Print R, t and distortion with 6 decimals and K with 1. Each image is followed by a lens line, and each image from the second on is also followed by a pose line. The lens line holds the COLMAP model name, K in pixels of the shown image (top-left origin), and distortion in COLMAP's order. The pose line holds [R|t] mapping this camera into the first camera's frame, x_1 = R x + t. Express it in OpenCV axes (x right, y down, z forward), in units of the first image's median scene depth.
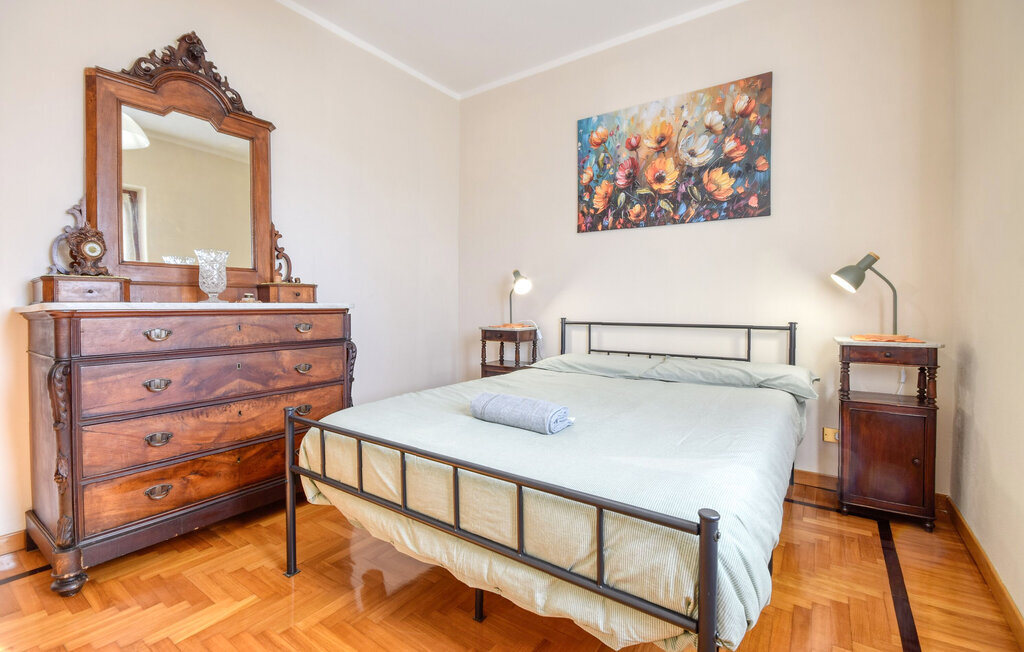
lens RADIAL K [[471.6, 0, 492.3], [0, 471.6, 307.8], [0, 0, 1]] dist [0.004228, 0.001238]
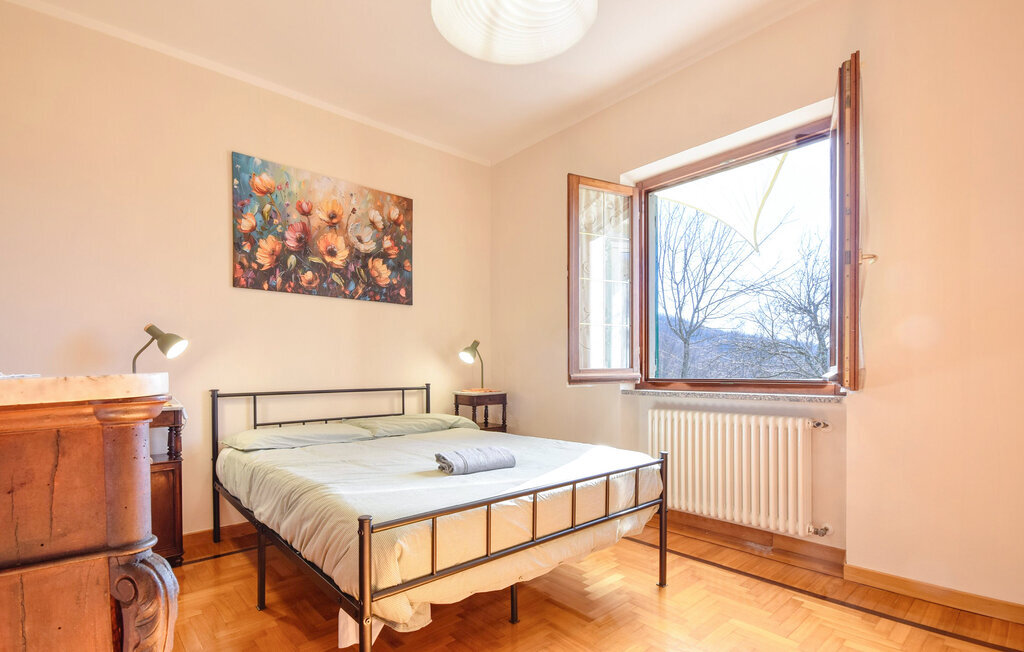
lens RADIAL K [[471.6, 0, 456.3], [0, 471.6, 377.2], [0, 0, 1]] dist [0.004228, 0.001238]
pose [[0.264343, -0.015348, 0.964307, -0.565074], [0.015335, 0.999814, 0.011709, -0.002894], [-0.964307, 0.011692, 0.264529, 0.433187]]
